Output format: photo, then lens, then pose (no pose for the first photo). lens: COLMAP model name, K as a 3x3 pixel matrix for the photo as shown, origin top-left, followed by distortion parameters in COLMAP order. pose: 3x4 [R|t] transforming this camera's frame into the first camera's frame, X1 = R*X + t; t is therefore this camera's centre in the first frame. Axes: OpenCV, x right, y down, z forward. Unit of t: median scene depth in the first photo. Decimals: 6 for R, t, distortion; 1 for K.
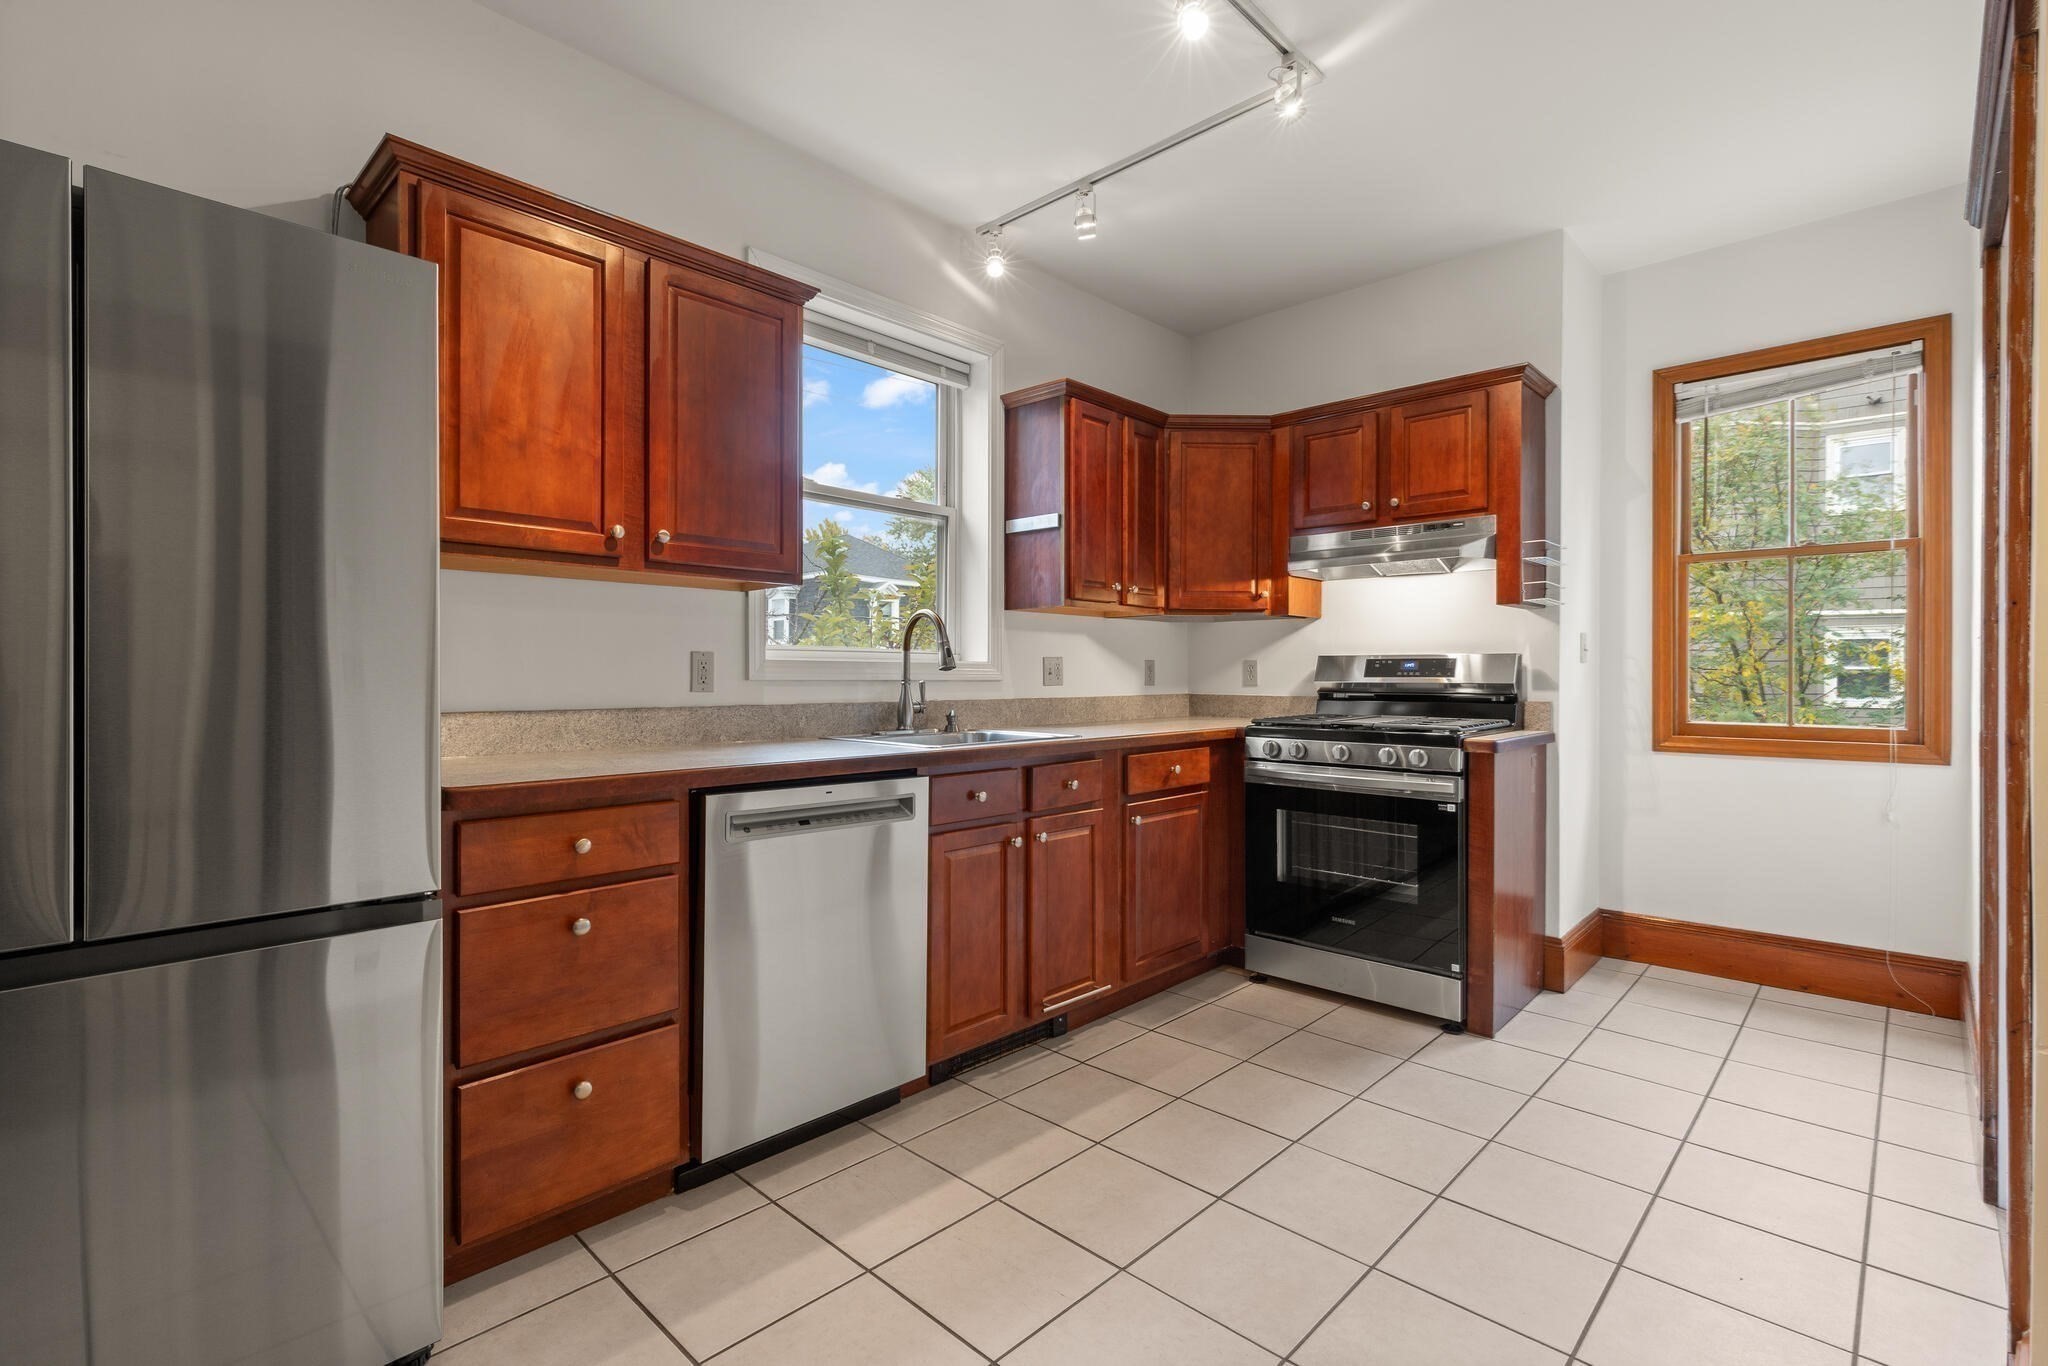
lens RADIAL K [[917.5, 0, 1041.0], [0, 917.5, 679.0], [0, 0, 1]] dist [0.000754, -0.003210]
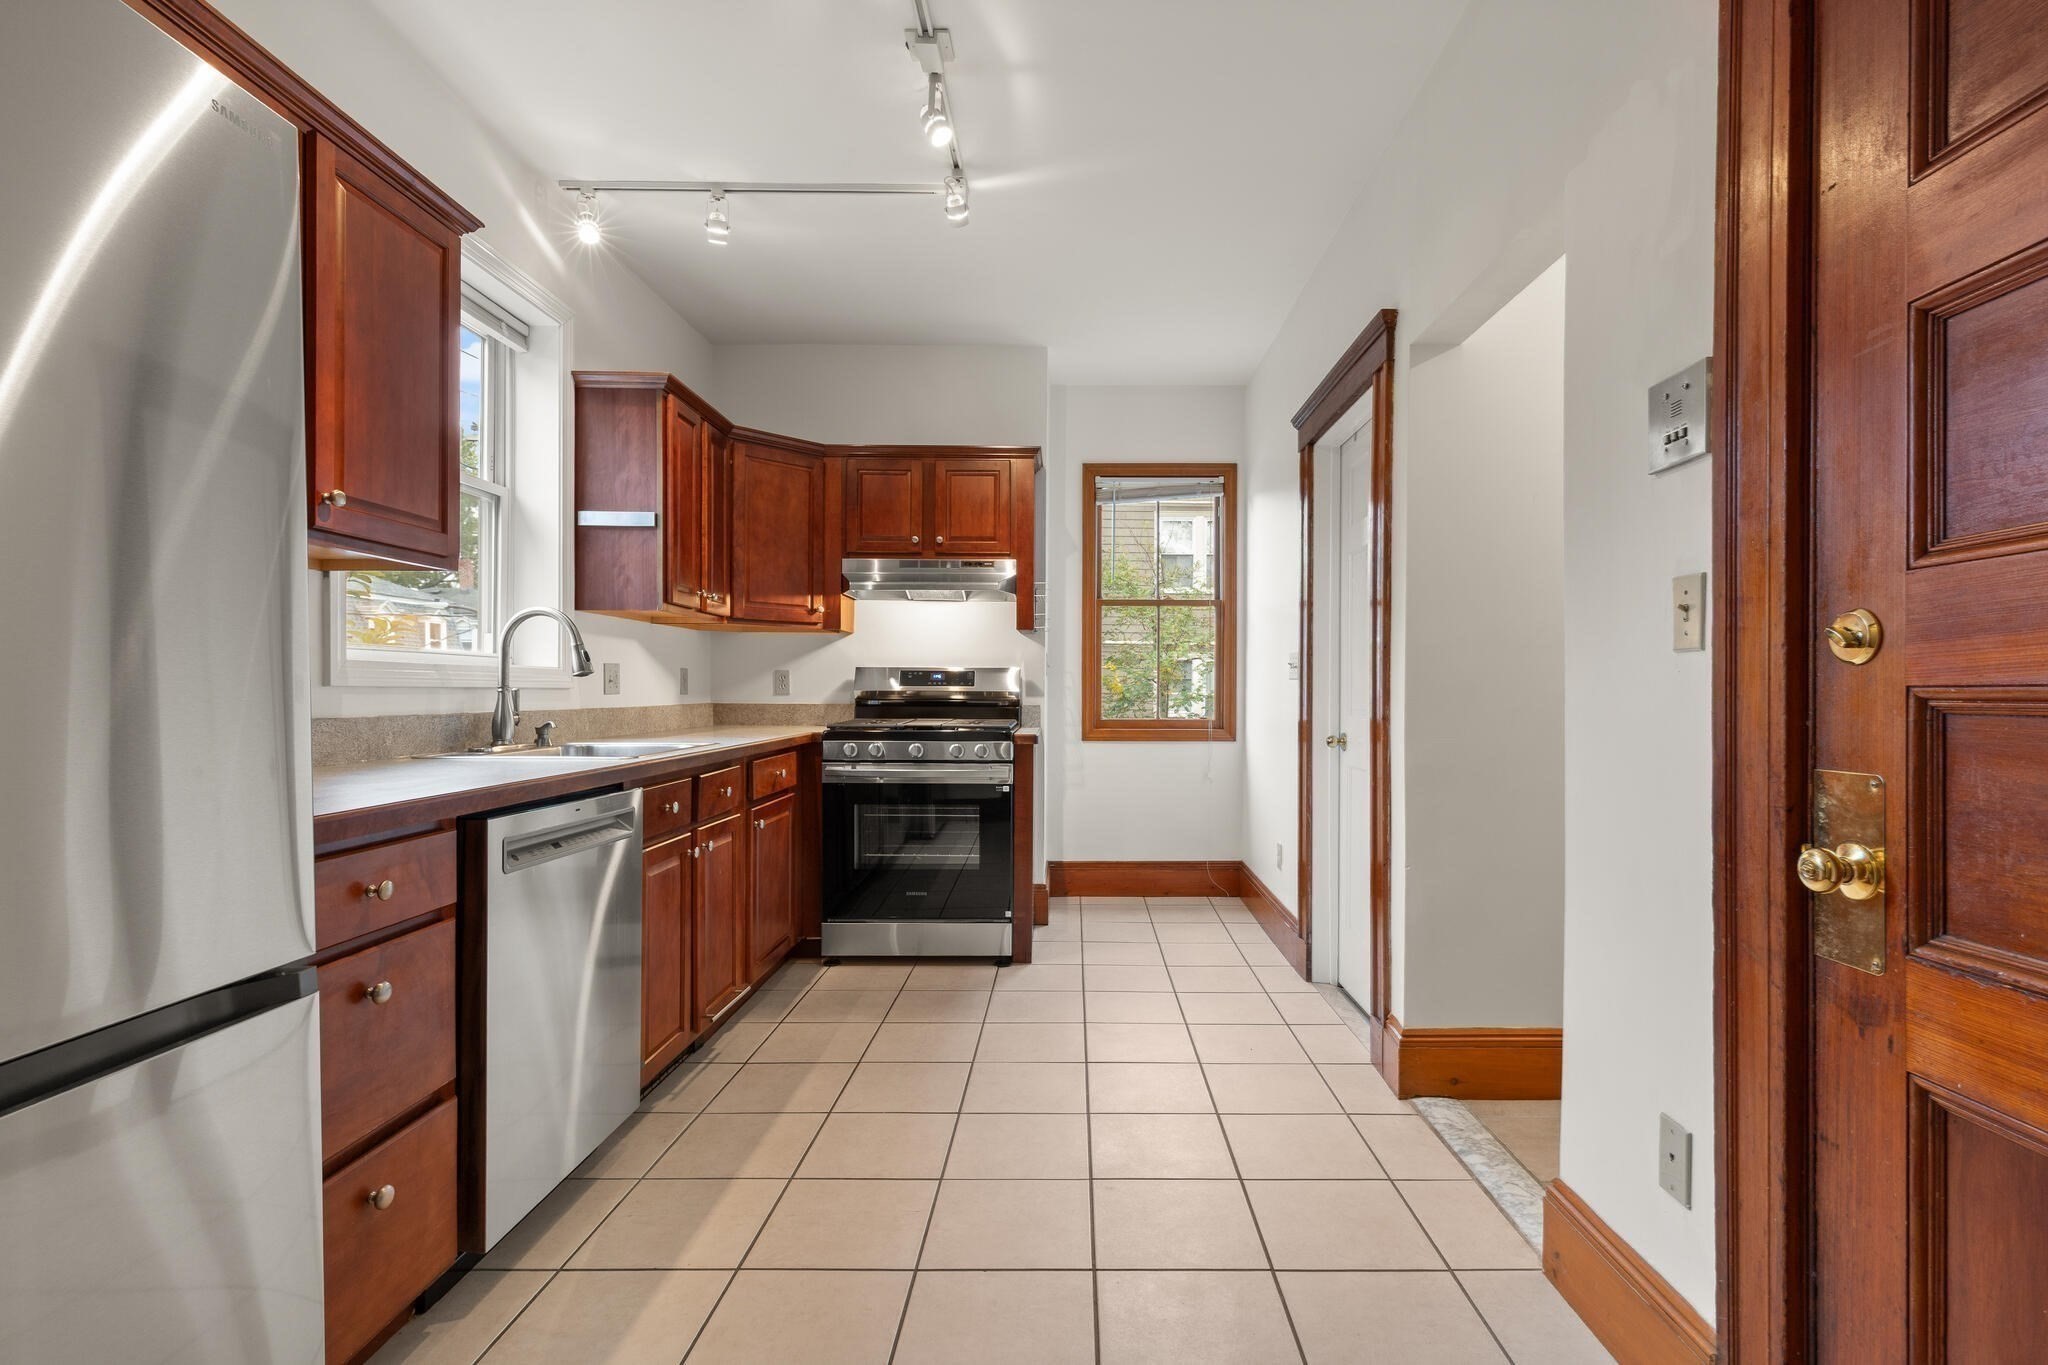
lens RADIAL K [[917.5, 0, 1078.5], [0, 917.5, 695.8], [0, 0, 1]] dist [0.000754, -0.003210]
pose [[0.726121, -0.004069, 0.687555, -0.333575], [0.000902, 0.999987, 0.004965, 0.005308], [-0.687566, -0.002985, 0.726116, 0.007219]]
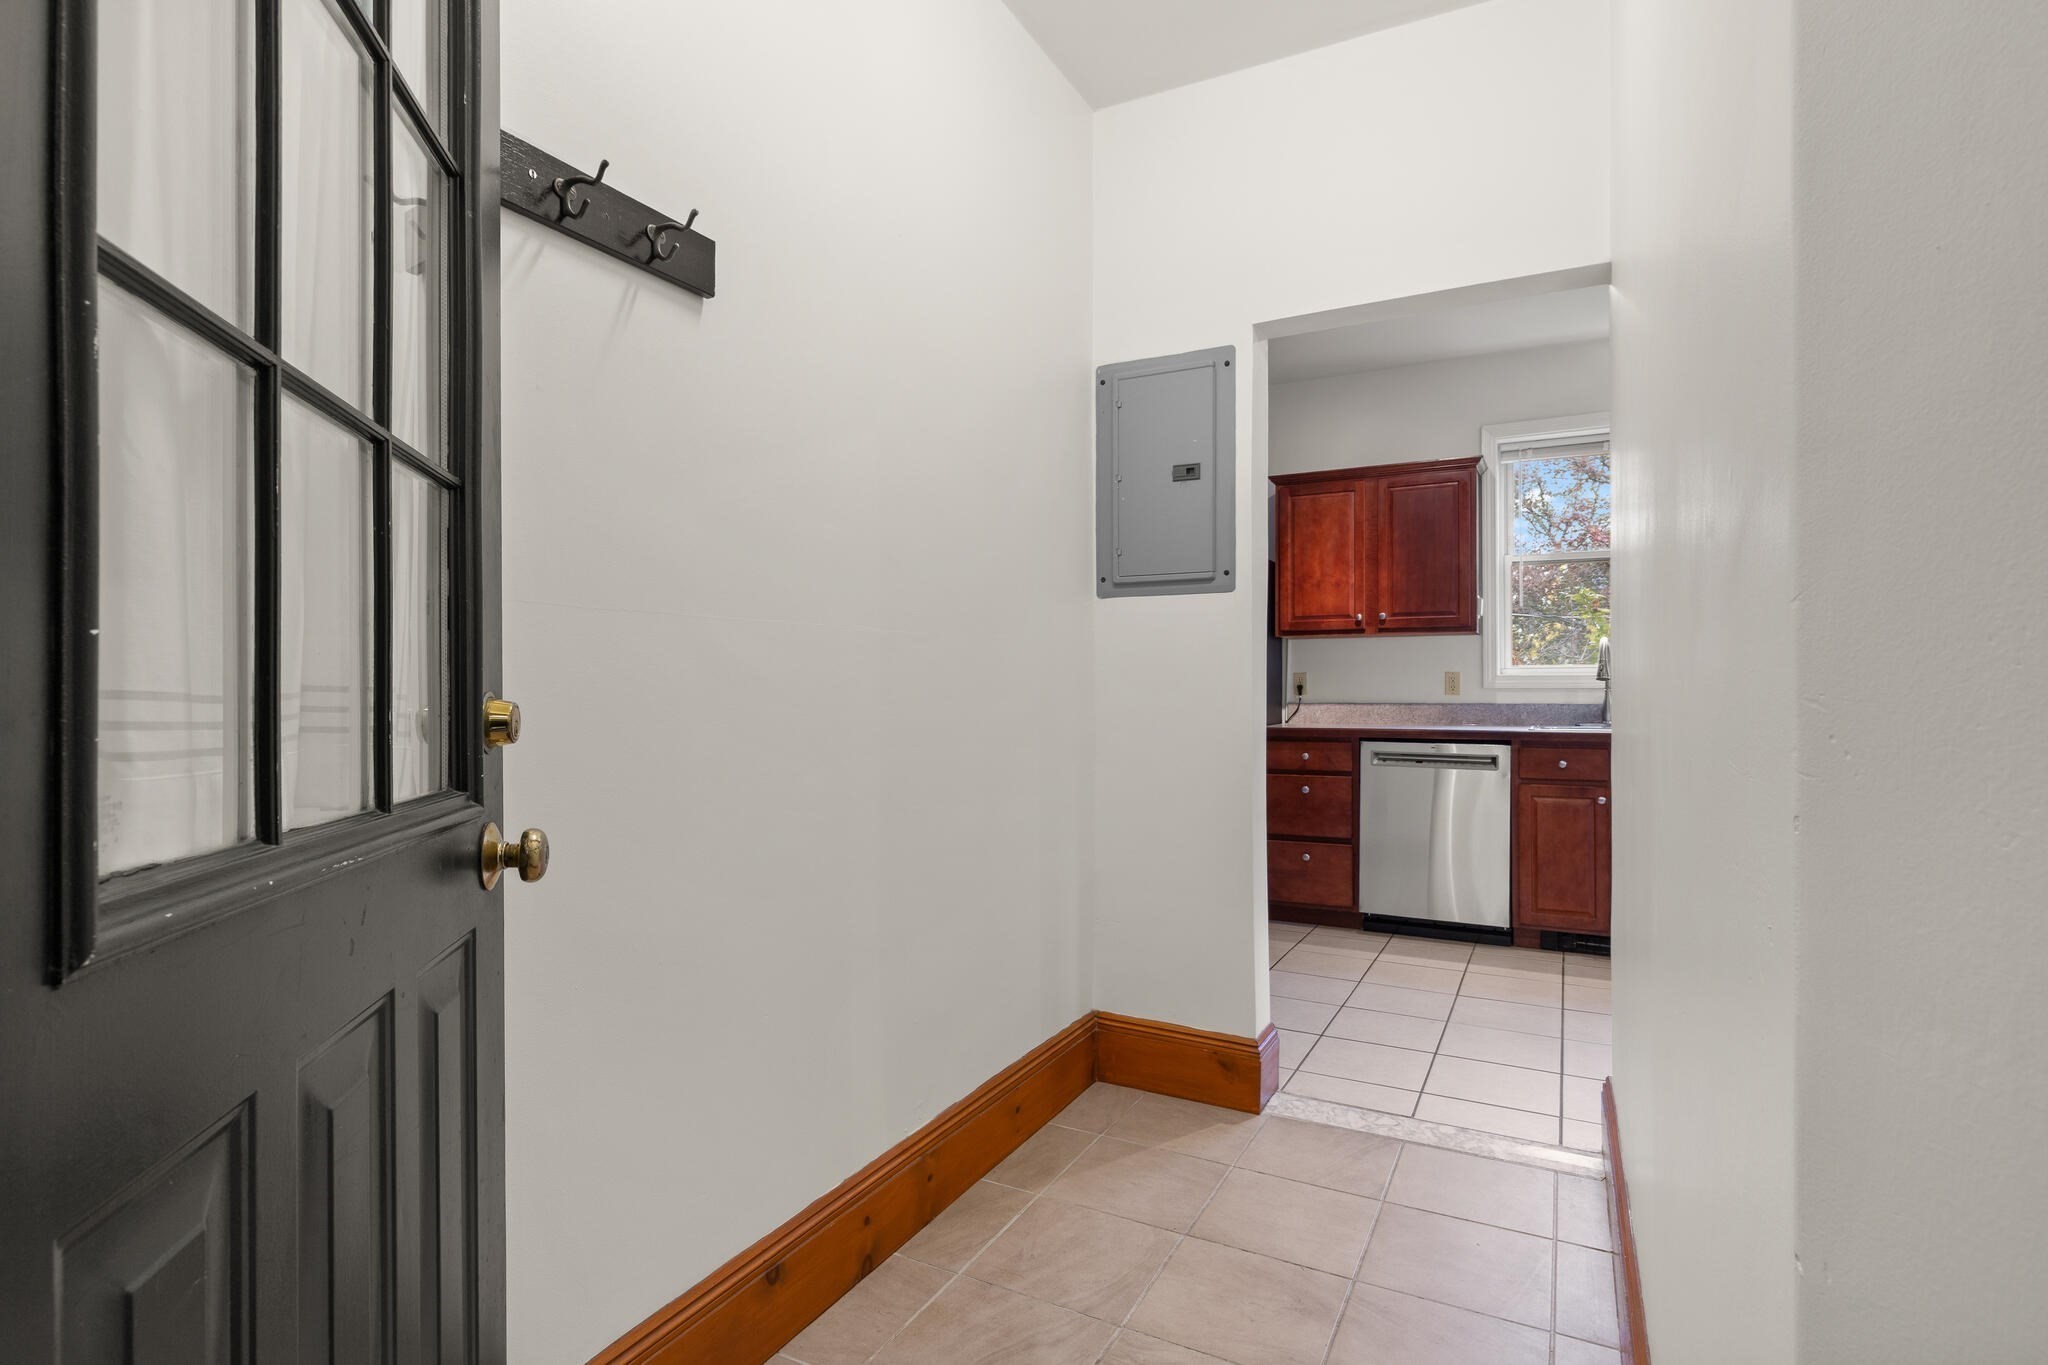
lens RADIAL K [[1049.9, 0, 1010.8], [0, 1049.9, 695.9], [0, 0, 1]] dist [0.005695, -0.000147]
pose [[0.249314, -0.001022, -0.968422, 1.109224], [0.000063, 0.999999, -0.001039, 0.014362], [0.968423, 0.000198, 0.249314, -0.247652]]
